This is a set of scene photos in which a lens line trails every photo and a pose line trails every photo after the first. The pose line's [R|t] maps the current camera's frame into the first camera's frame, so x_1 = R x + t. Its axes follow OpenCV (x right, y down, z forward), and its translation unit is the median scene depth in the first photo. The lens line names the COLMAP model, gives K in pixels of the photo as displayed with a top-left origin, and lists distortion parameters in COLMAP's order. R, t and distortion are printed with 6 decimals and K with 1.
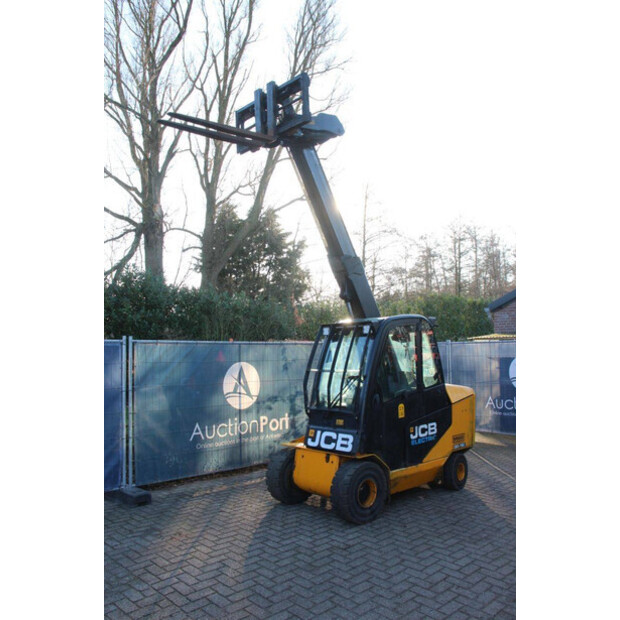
lens RADIAL K [[547.9, 0, 306.0], [0, 547.9, 311.0], [0, 0, 1]] dist [-0.153584, 0.173587]
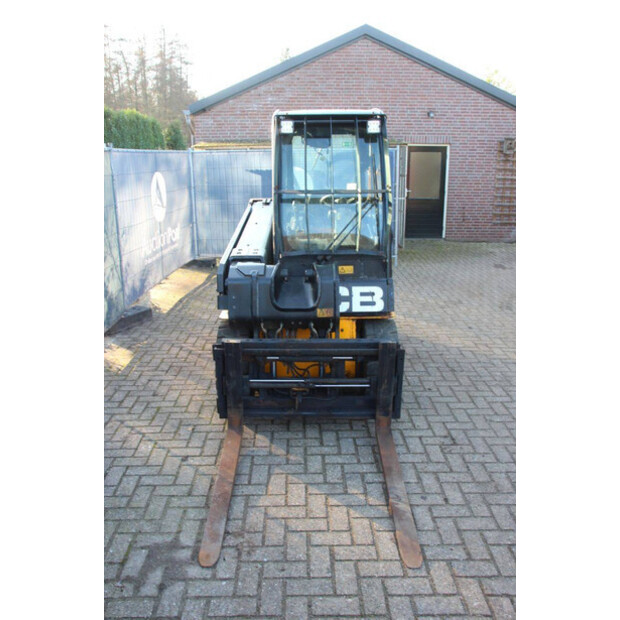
lens RADIAL K [[558.7, 0, 310.0], [0, 558.7, 310.0], [0, 0, 1]] dist [-0.152166, 0.166508]
pose [[0.669987, -0.190600, 0.717489, -0.436886], [-0.055681, 0.950855, 0.304588, 0.044266], [-0.740282, -0.244021, 0.626447, 0.563799]]
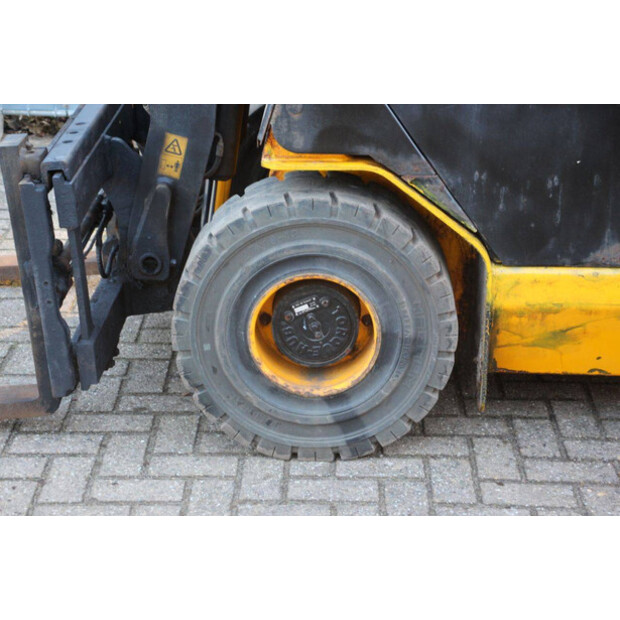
lens RADIAL K [[1457.4, 0, 310.0], [0, 1457.4, 310.0], [0, 0, 1]] dist [0.395435, 0.138673]
pose [[0.719746, 0.270800, -0.639244, 0.433103], [0.033007, 0.906396, 0.421137, 0.074145], [0.693452, -0.324211, 0.643437, 0.560339]]
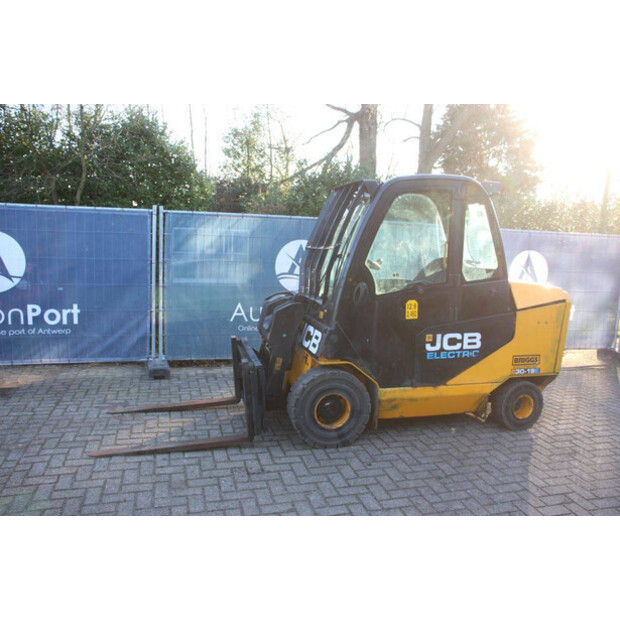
lens RADIAL K [[514.1, 0, 310.0], [0, 514.1, 310.0], [0, 0, 1]] dist [-0.170815, 0.159869]
pose [[0.881518, 0.102136, -0.460971, 0.359382], [-0.010140, 0.980193, 0.197787, 0.051950], [0.472041, -0.169679, 0.865093, 0.348956]]
